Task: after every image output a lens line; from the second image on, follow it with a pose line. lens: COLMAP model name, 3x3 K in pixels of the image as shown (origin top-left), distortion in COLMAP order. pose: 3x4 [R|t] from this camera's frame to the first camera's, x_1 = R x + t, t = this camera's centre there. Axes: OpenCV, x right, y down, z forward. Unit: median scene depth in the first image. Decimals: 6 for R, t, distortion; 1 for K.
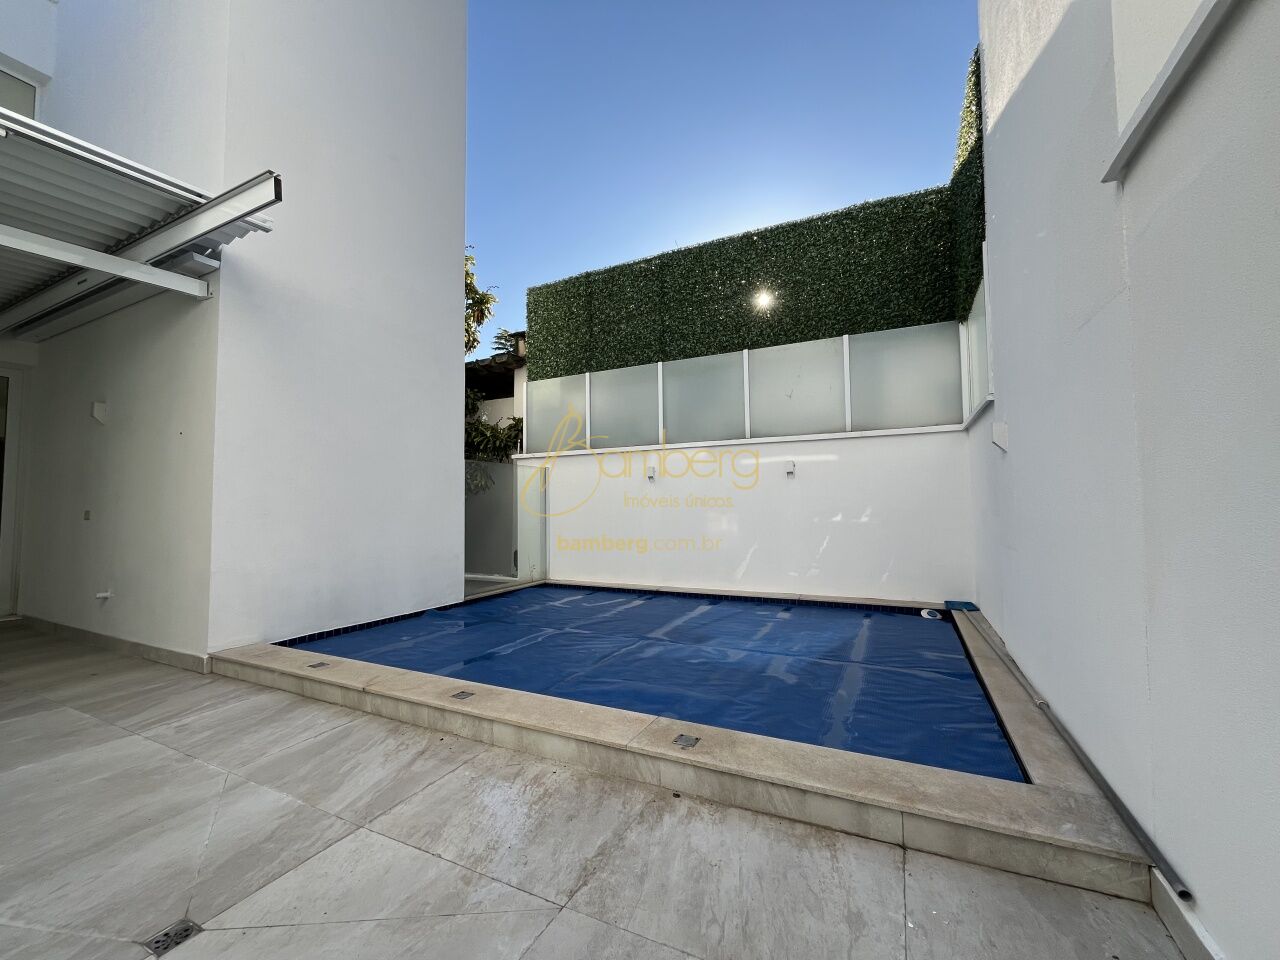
lens RADIAL K [[522.5, 0, 638.2], [0, 522.5, 479.6], [0, 0, 1]] dist [-0.002774, 0.000232]
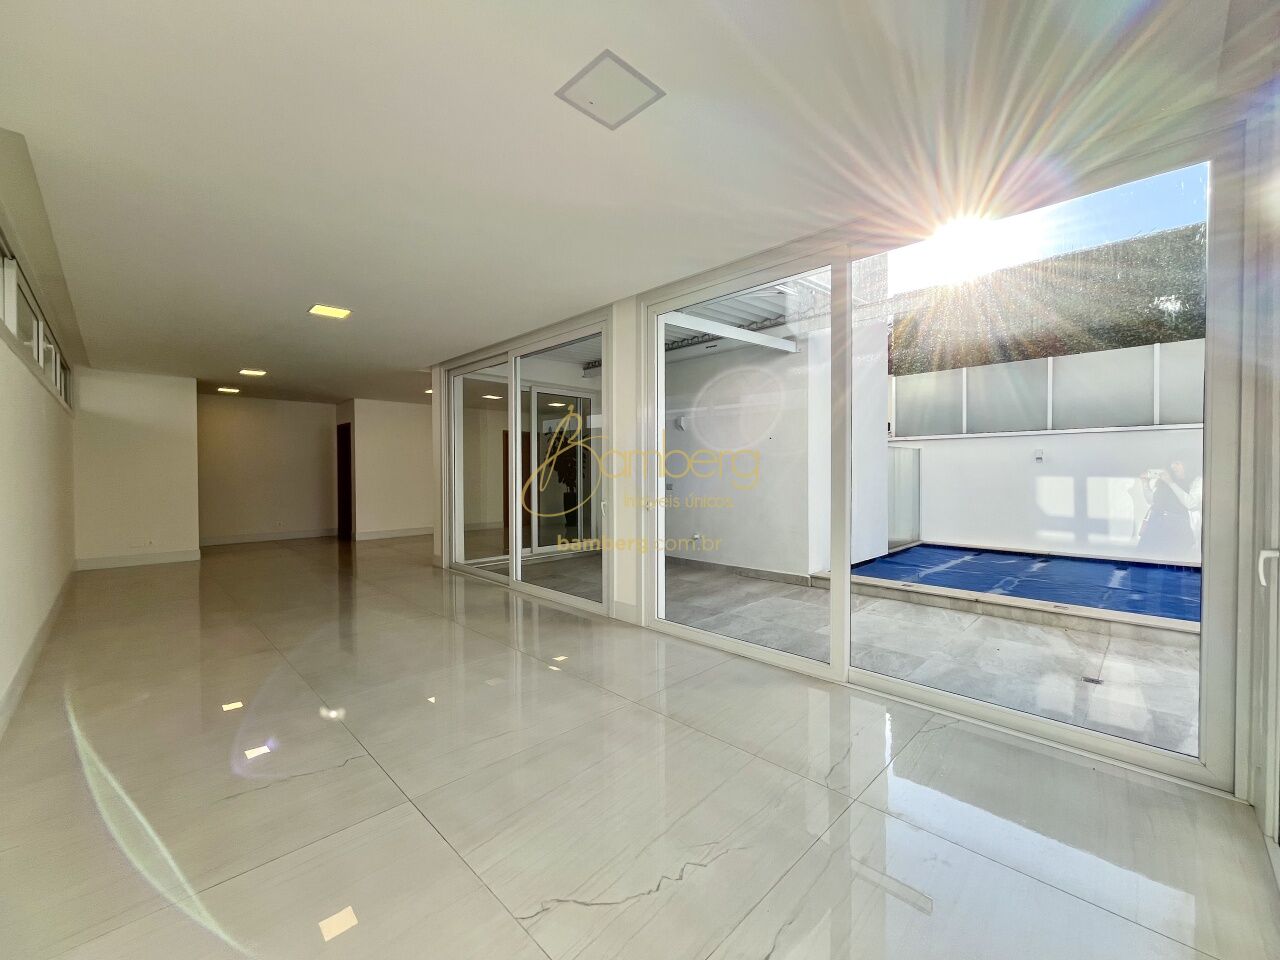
lens RADIAL K [[522.5, 0, 638.2], [0, 522.5, 479.6], [0, 0, 1]] dist [-0.002774, 0.000232]
pose [[0.947494, 0.013818, -0.319474, -0.478065], [0.007979, 0.997733, 0.066819, -0.044800], [0.319673, -0.065859, 0.945236, -0.410236]]
